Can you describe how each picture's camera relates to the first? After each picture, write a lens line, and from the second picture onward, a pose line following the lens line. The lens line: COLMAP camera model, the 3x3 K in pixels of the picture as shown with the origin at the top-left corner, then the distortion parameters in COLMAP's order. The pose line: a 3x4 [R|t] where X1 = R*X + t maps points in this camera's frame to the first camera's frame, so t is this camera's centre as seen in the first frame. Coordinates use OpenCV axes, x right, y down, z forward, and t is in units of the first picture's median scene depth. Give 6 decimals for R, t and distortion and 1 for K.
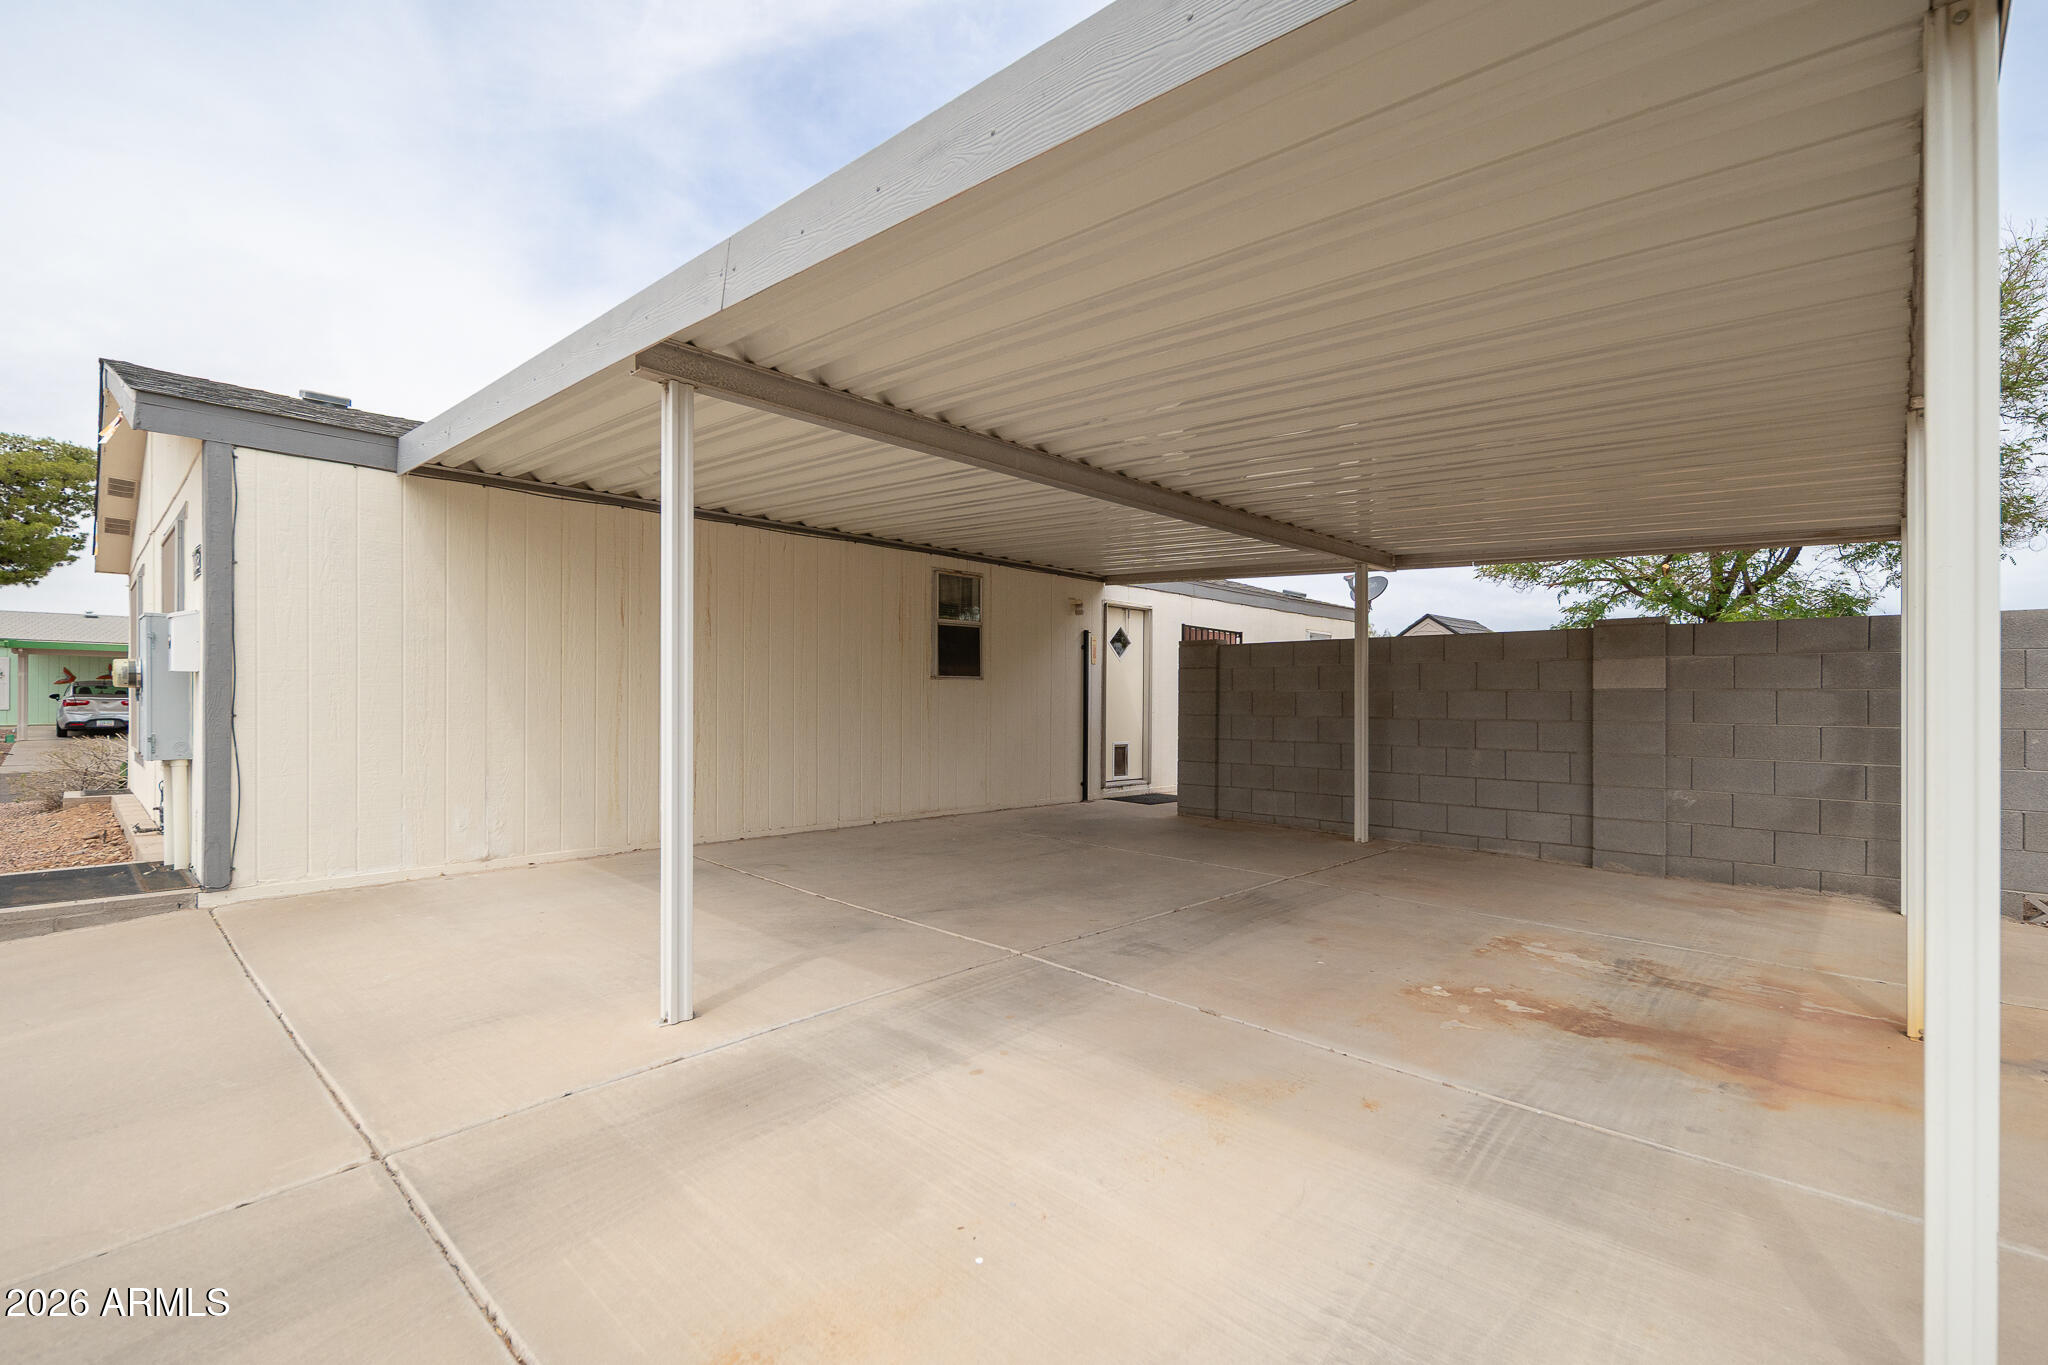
lens RADIAL K [[916.3, 0, 1038.2], [0, 916.3, 691.6], [0, 0, 1]] dist [0.011320, 0.000217]
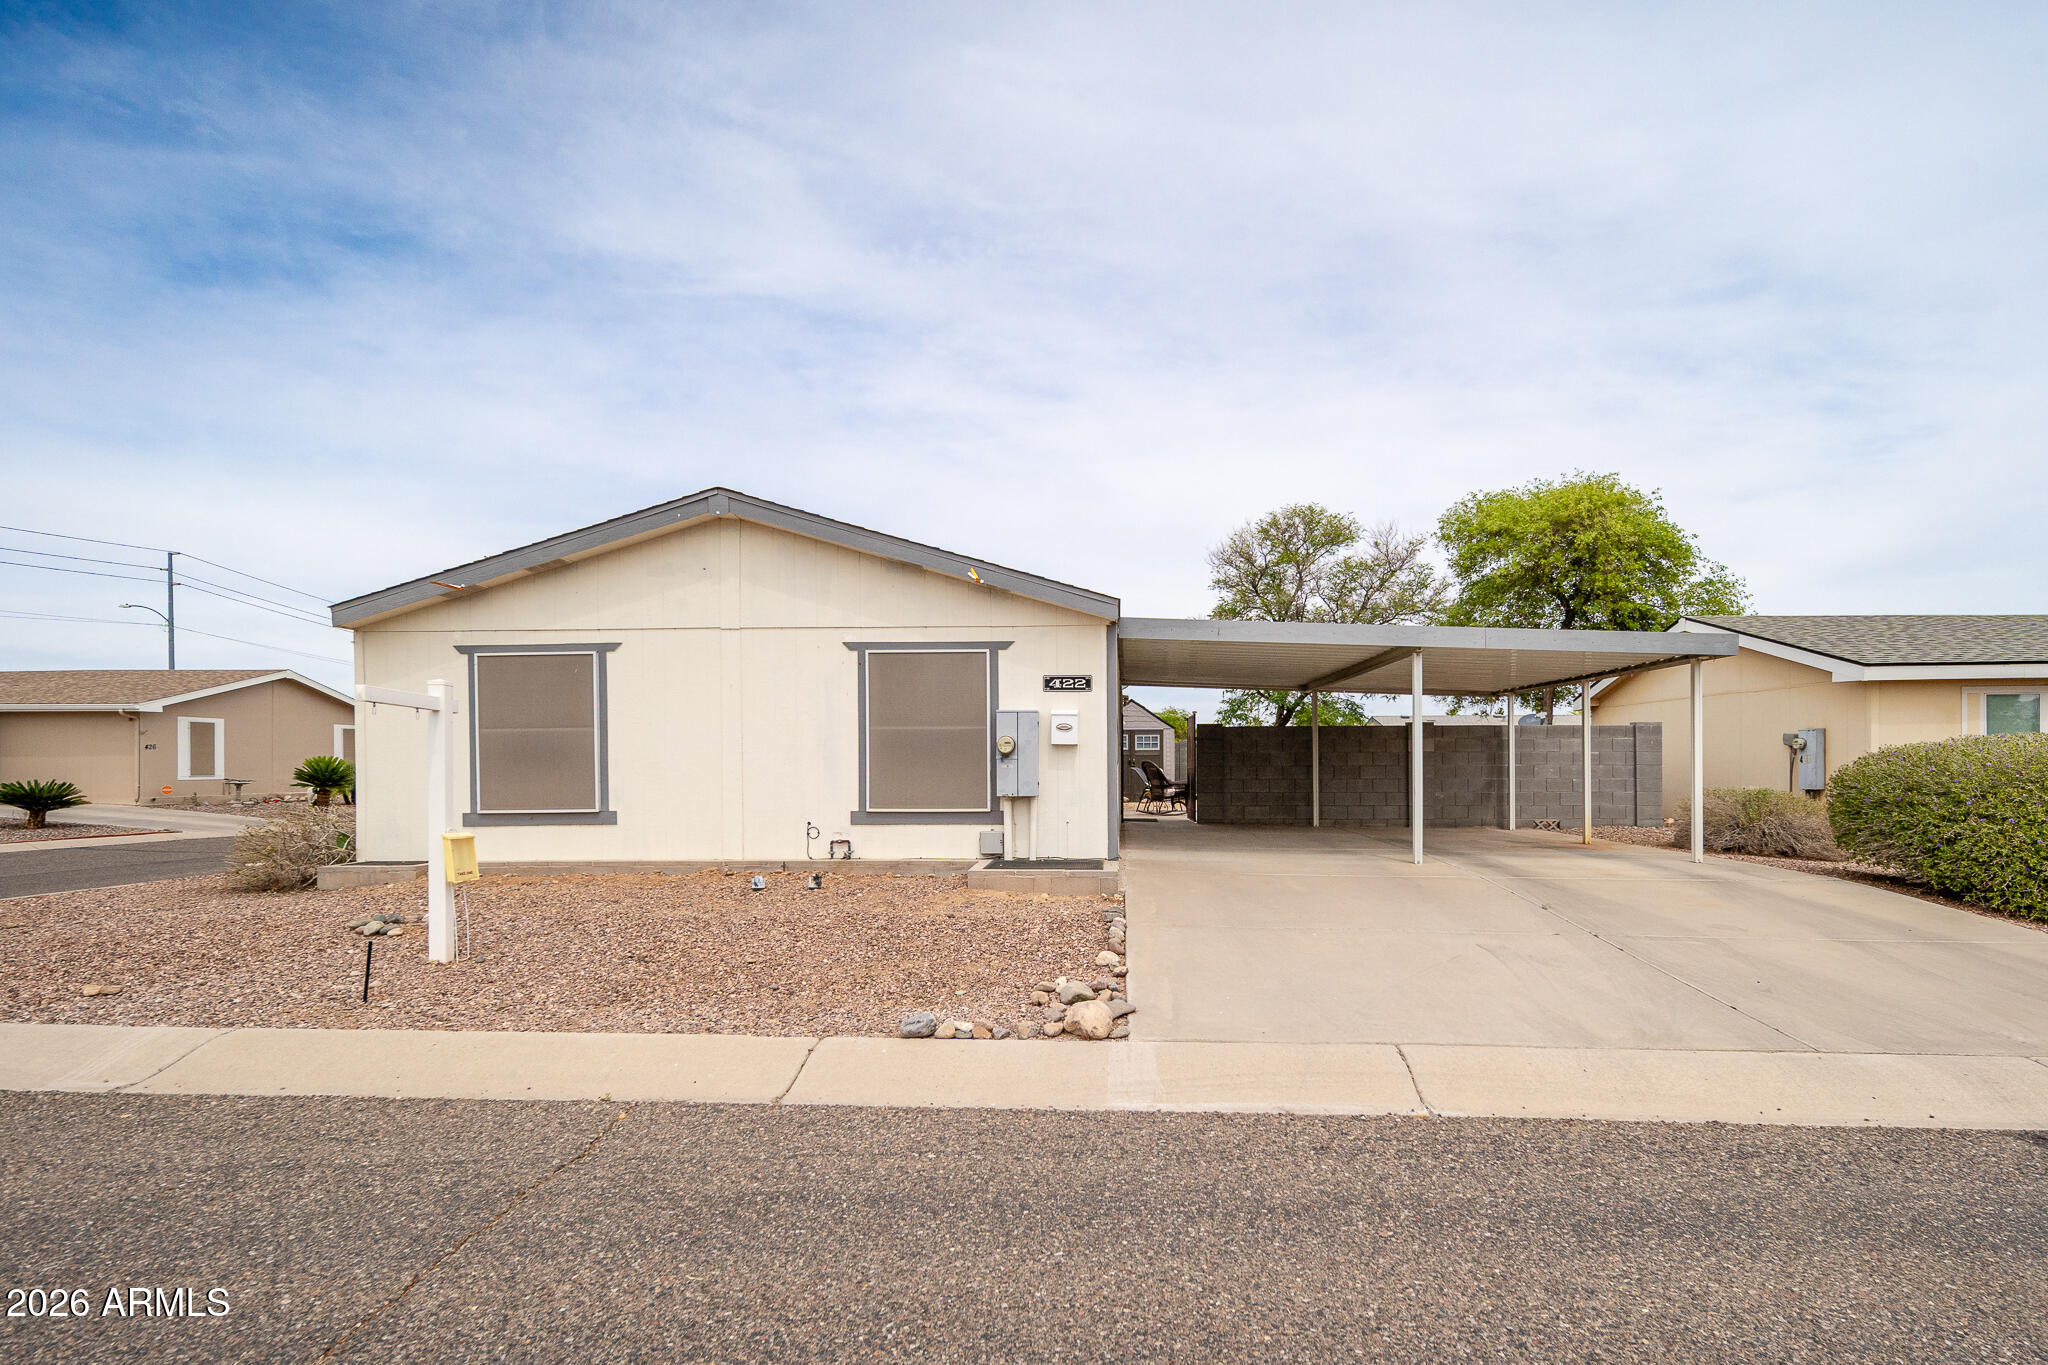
lens RADIAL K [[965.6, 0, 1106.1], [0, 965.6, 760.8], [0, 0, 1]] dist [0.000516, -0.000430]
pose [[0.746616, -0.009089, 0.665193, -1.135737], [0.001322, 0.999925, 0.012179, -0.007645], [-0.665253, -0.008214, 0.746572, -0.234264]]
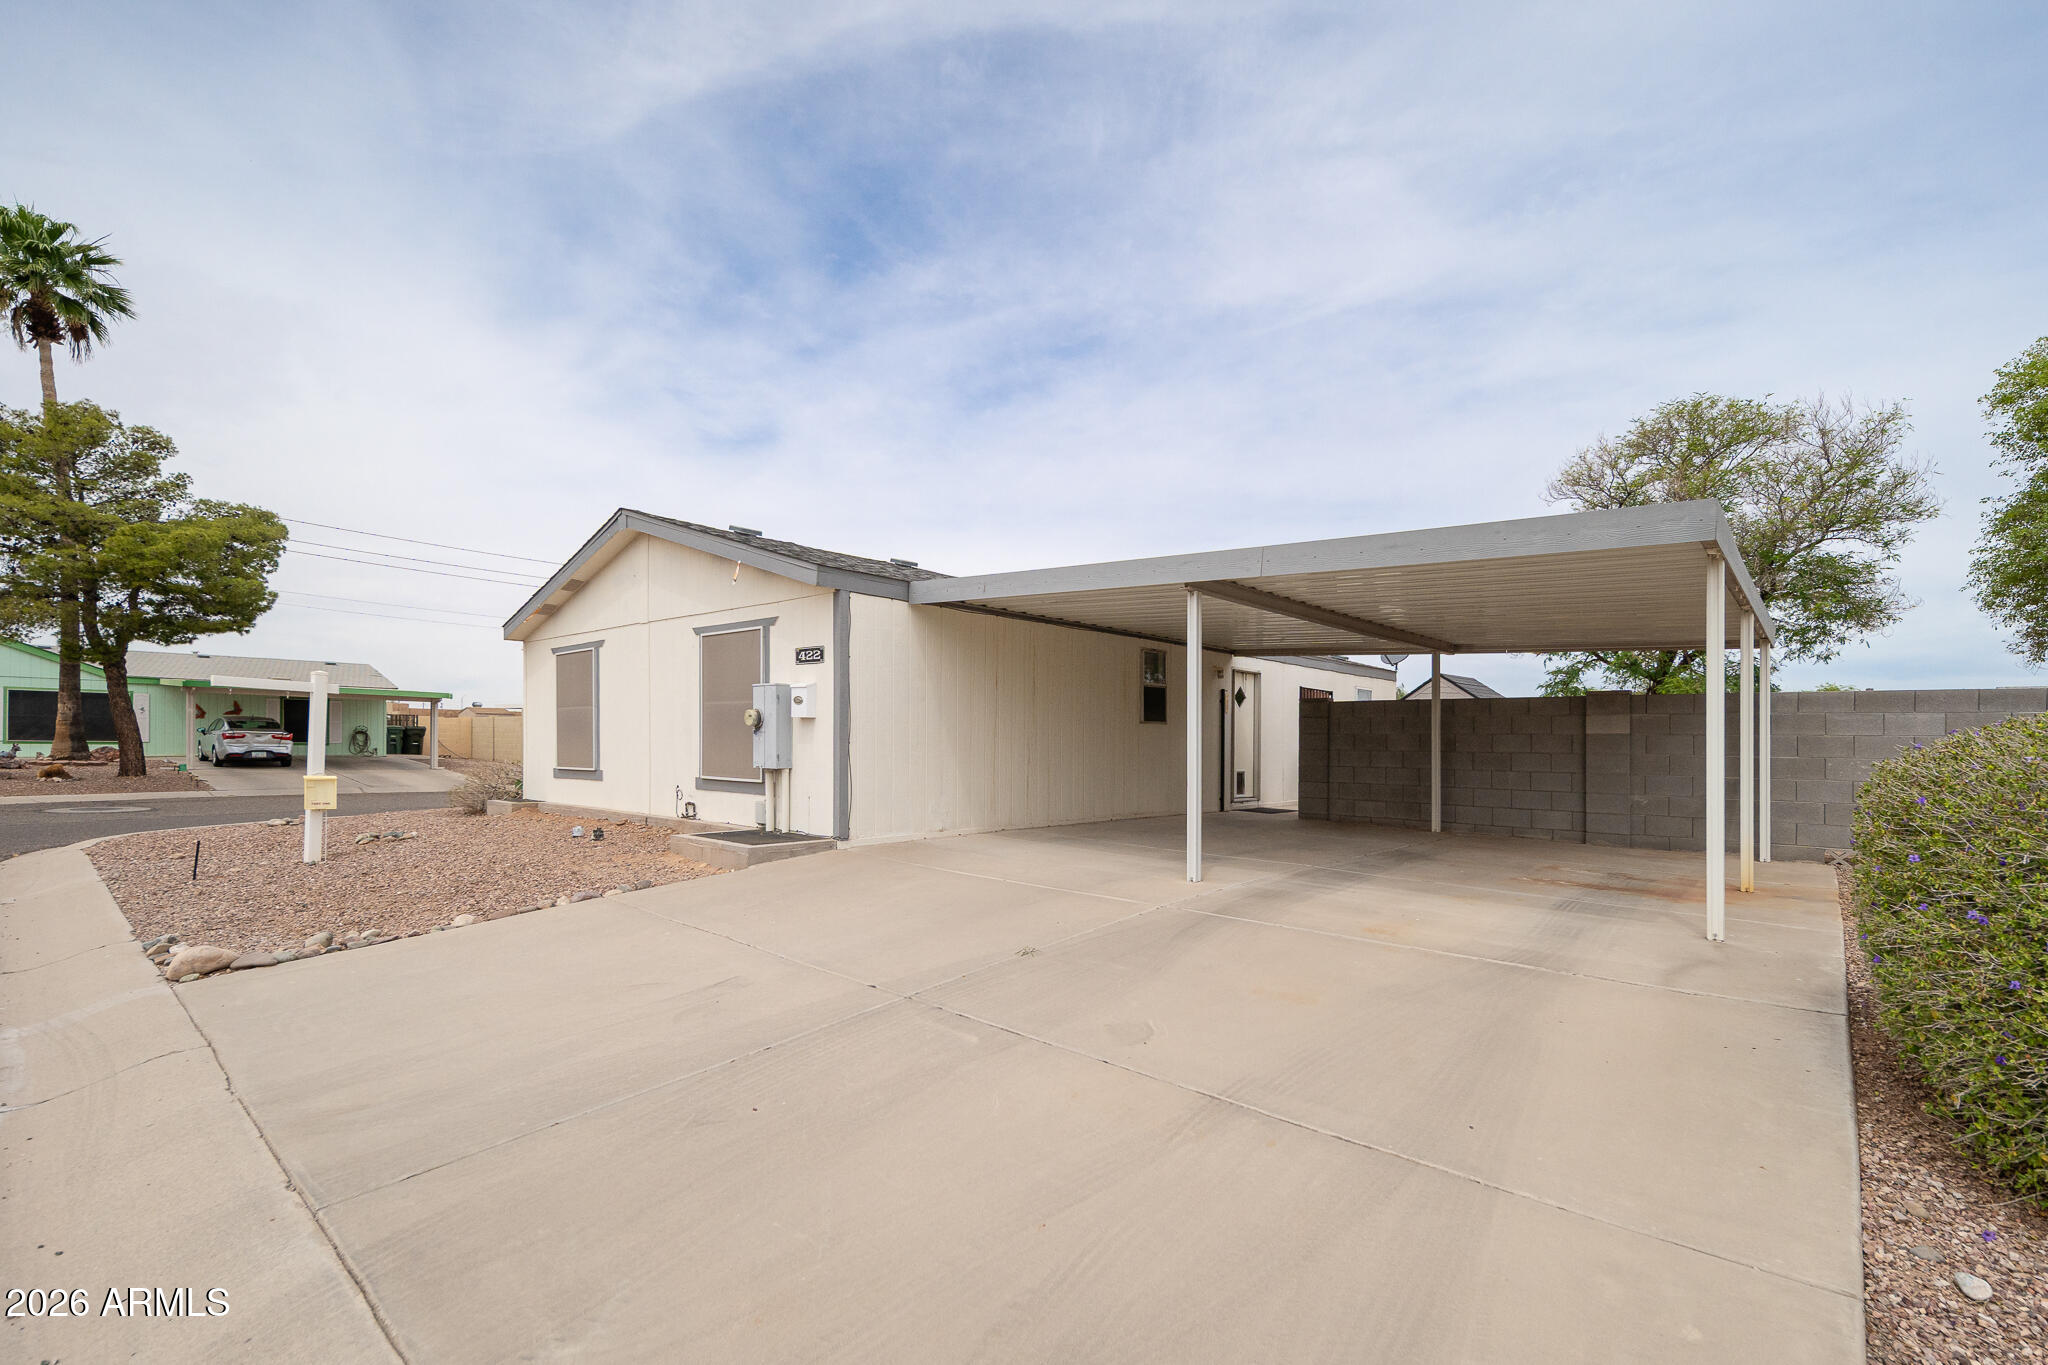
lens RADIAL K [[916.3, 0, 1047.6], [0, 916.3, 739.6], [0, 0, 1]] dist [0.011320, 0.000217]
pose [[0.998991, 0.007096, 0.044345, -0.292522], [-0.007442, 0.999943, 0.007646, 0.001280], [-0.044289, -0.007969, 0.998987, -0.404566]]
